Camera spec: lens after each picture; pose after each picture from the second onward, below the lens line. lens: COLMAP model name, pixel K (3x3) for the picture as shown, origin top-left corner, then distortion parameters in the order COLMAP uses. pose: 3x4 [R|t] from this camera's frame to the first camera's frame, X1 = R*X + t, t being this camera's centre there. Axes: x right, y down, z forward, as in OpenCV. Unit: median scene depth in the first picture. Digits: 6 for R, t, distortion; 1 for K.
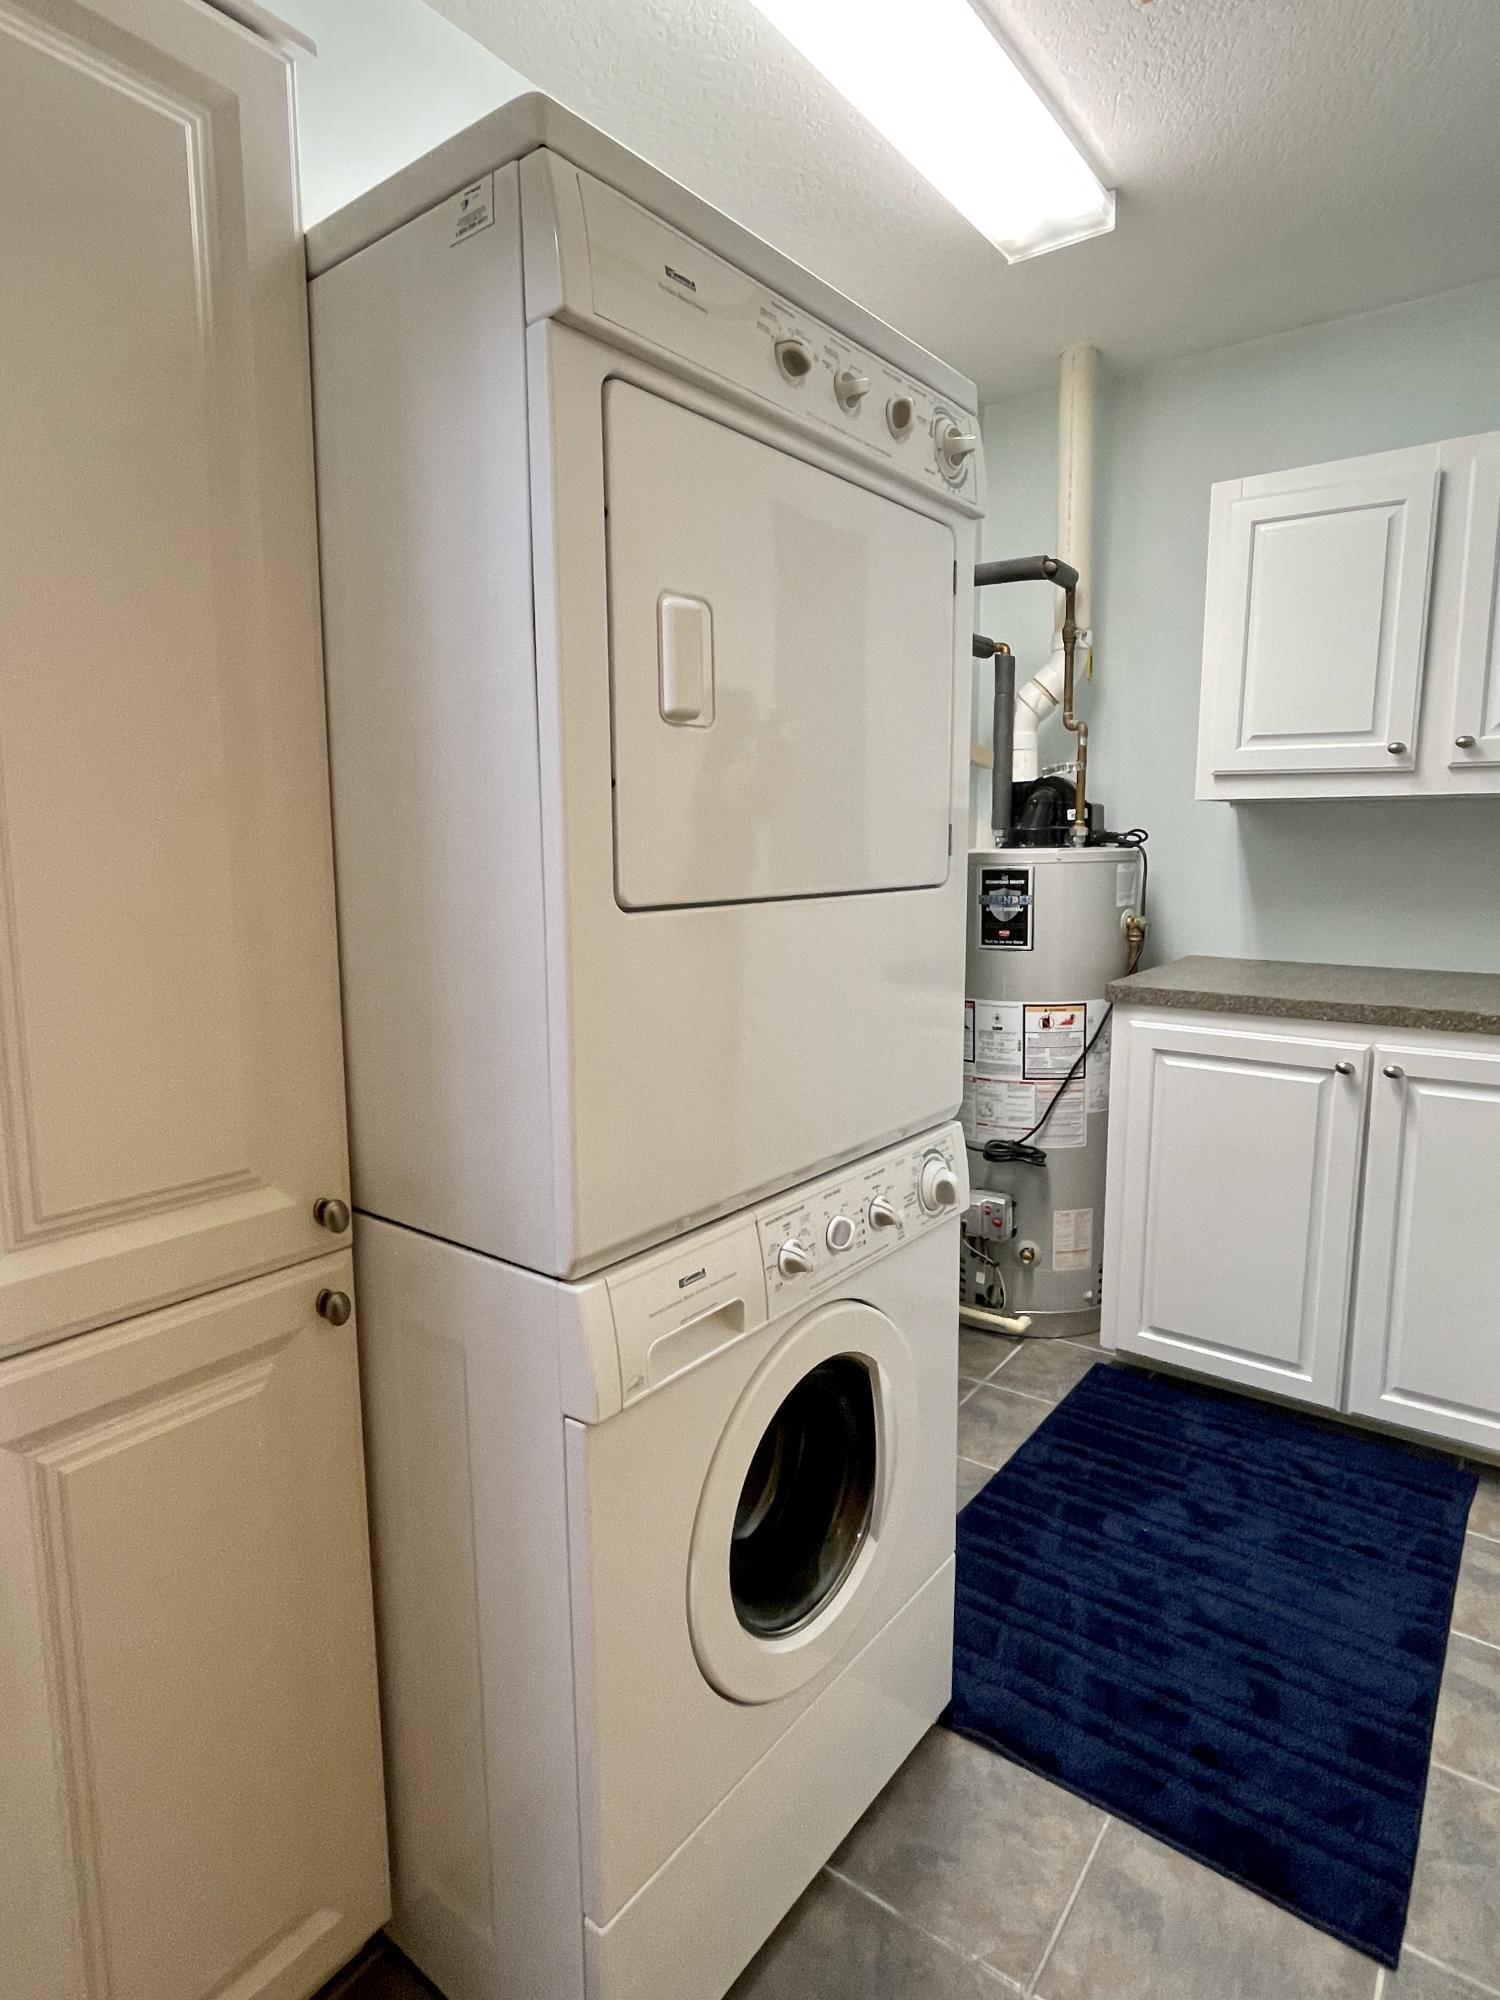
lens RADIAL K [[1105.8, 0, 755.6], [0, 1105.8, 999.5], [0, 0, 1]] dist [0.004348, -0.007550]
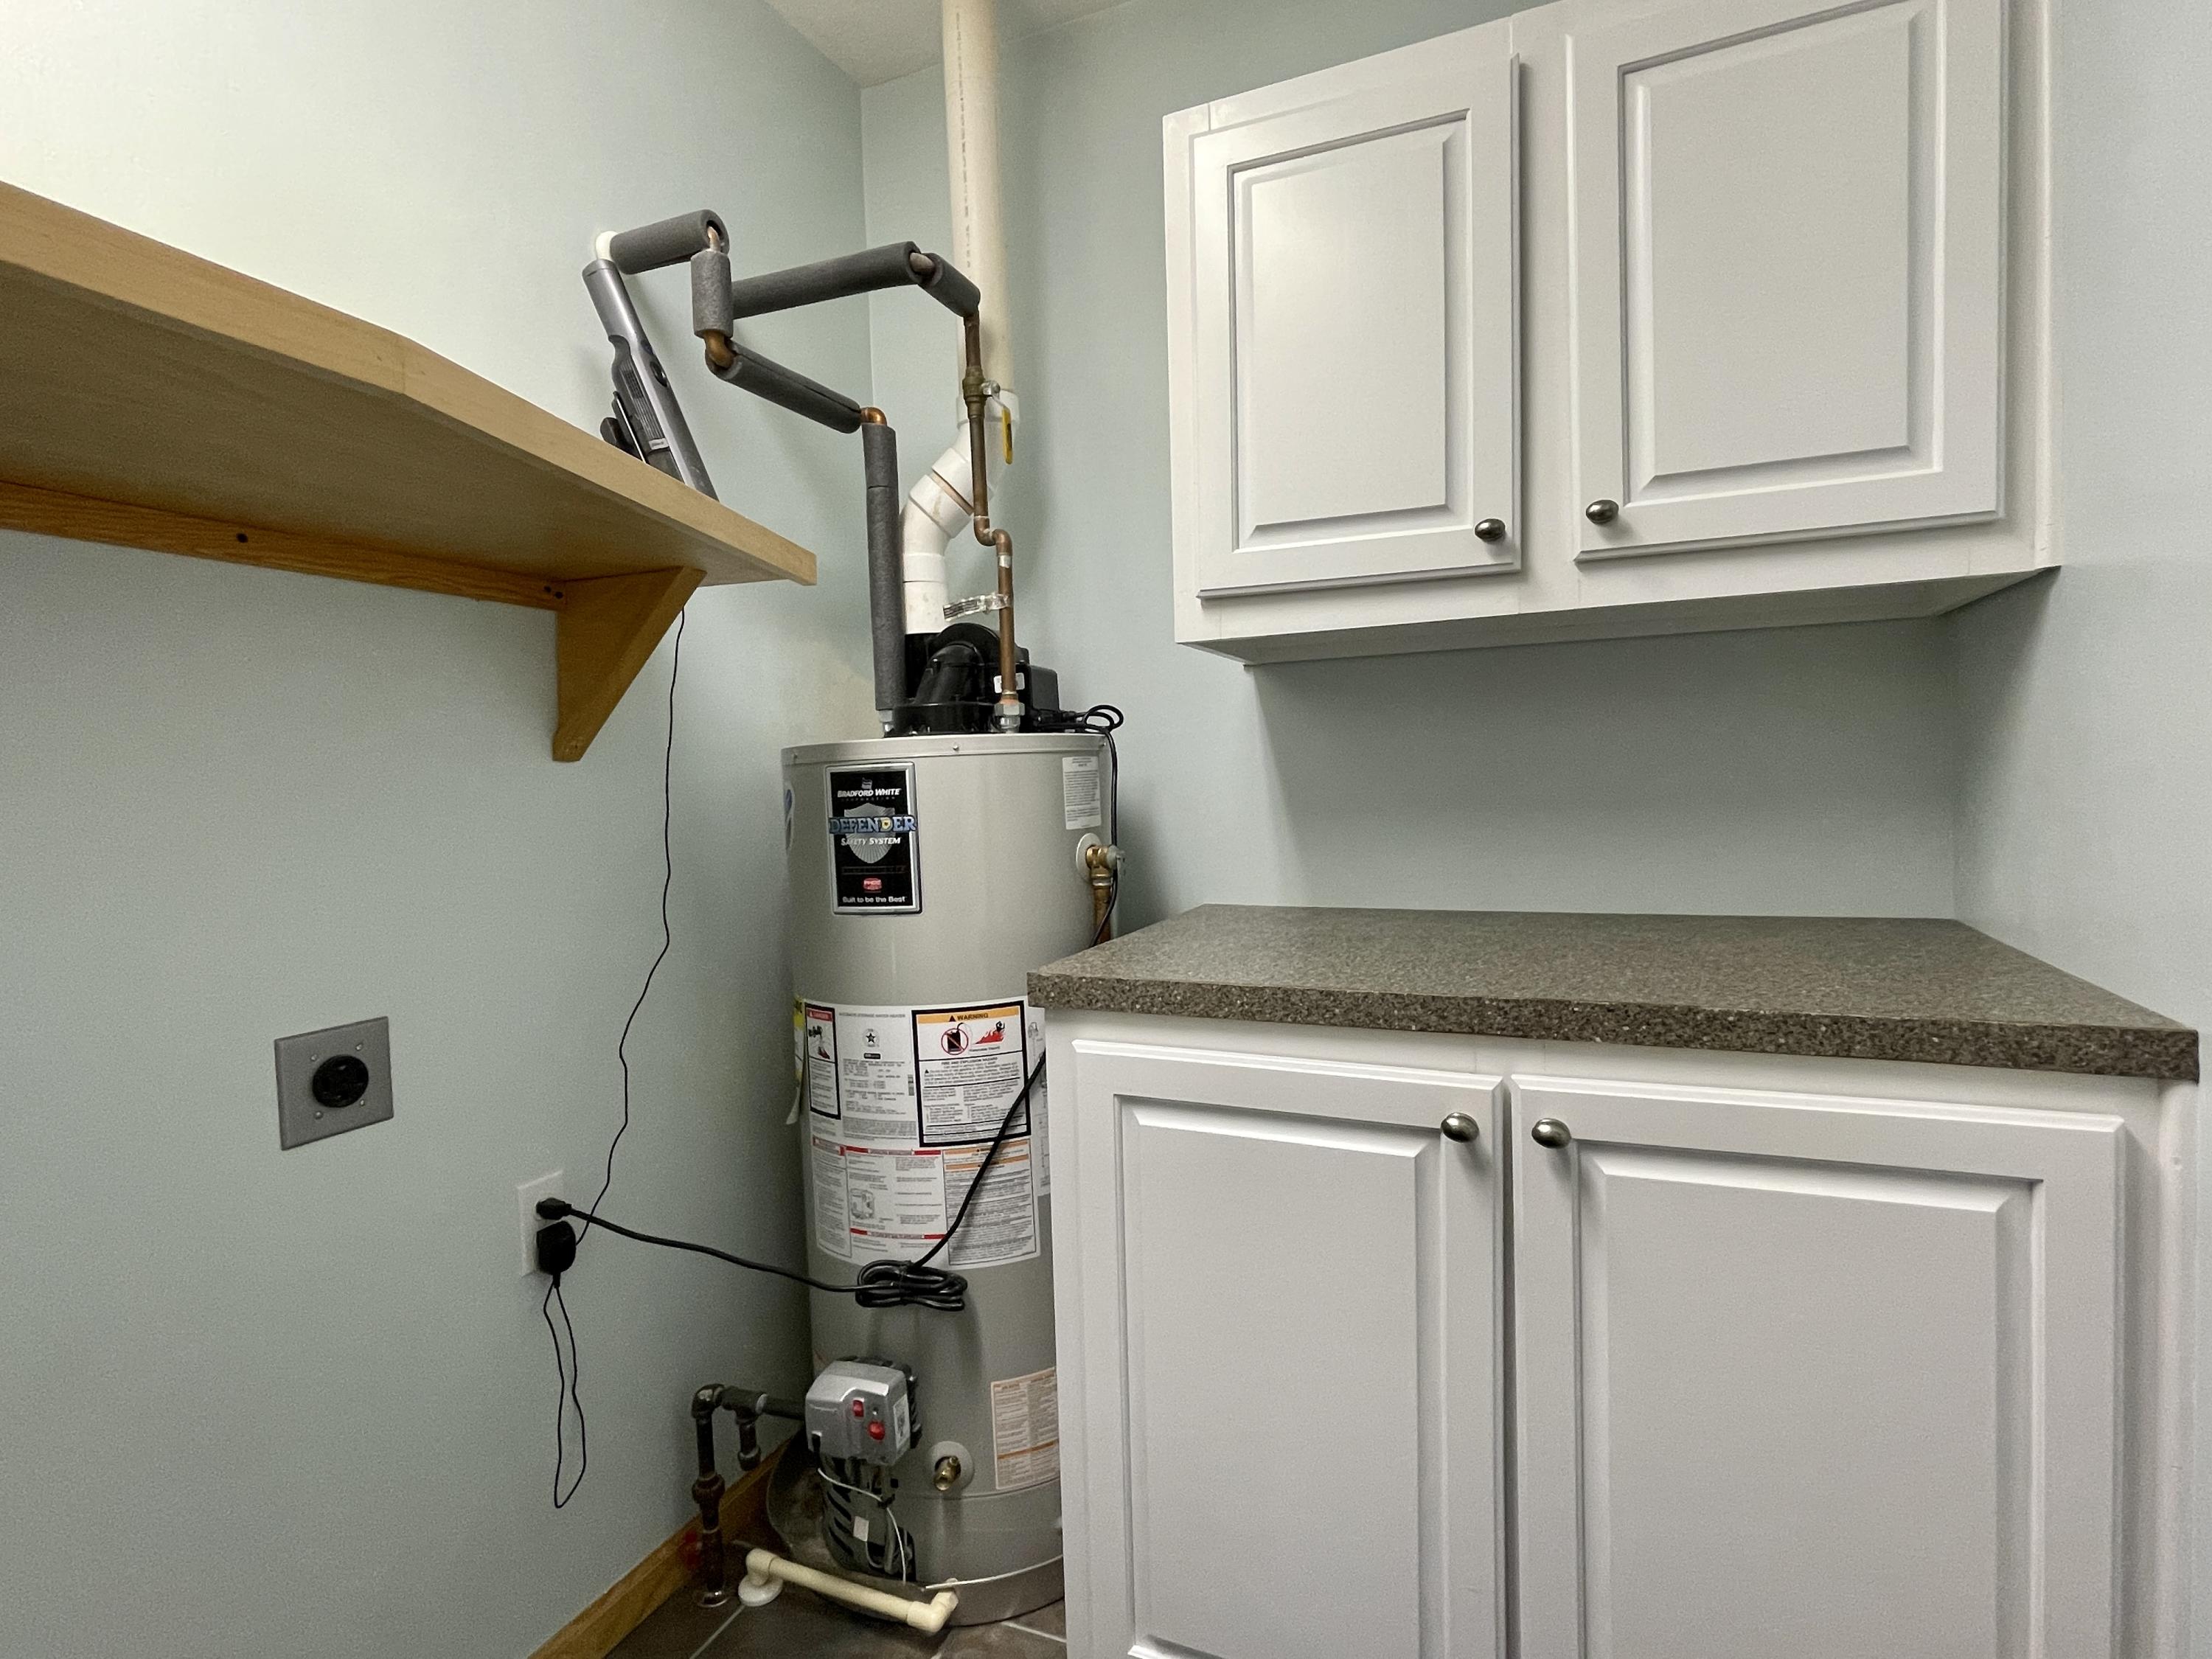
lens RADIAL K [[1121.2, 0, 1103.1], [0, 1121.2, 834.3], [0, 0, 1]] dist [-0.001492, 0.001656]
pose [[0.975003, -0.034419, 0.219512, 0.214517], [0.056891, 0.993668, -0.096889, -0.023487], [-0.214787, 0.106955, 0.970787, 0.422101]]
